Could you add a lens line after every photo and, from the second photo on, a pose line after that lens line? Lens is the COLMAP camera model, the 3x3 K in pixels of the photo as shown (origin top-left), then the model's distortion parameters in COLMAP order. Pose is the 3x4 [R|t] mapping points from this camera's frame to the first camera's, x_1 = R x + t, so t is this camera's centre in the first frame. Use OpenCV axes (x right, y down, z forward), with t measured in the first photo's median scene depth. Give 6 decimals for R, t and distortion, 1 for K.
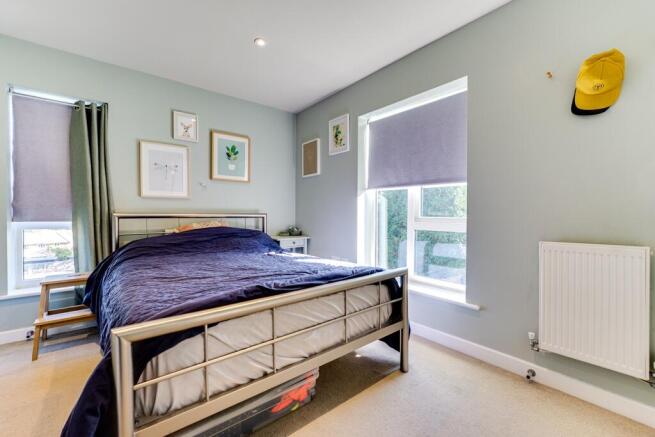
lens RADIAL K [[260.5, 0, 327.5], [0, 260.5, 218.5], [0, 0, 1]] dist [-0.000283, 0.000109]
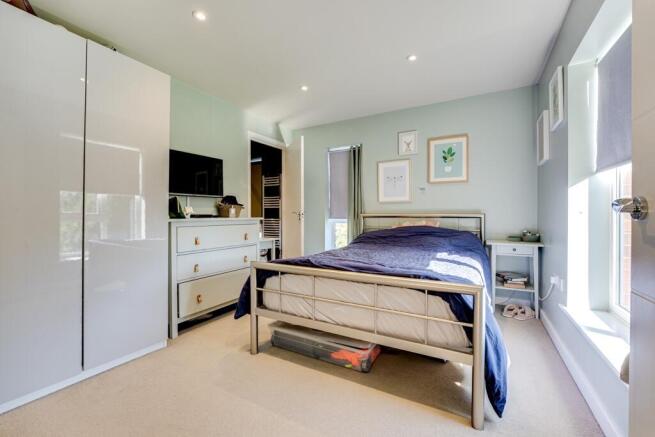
lens RADIAL K [[272.3, 0, 342.1], [0, 272.3, 217.1], [0, 0, 1]] dist [-0.001603, 0.000048]
pose [[0.410591, 0.005013, -0.911806, 0.504133], [-0.015484, 0.999879, -0.001476, 0.002170], [0.911688, 0.014724, 0.410619, 0.198502]]
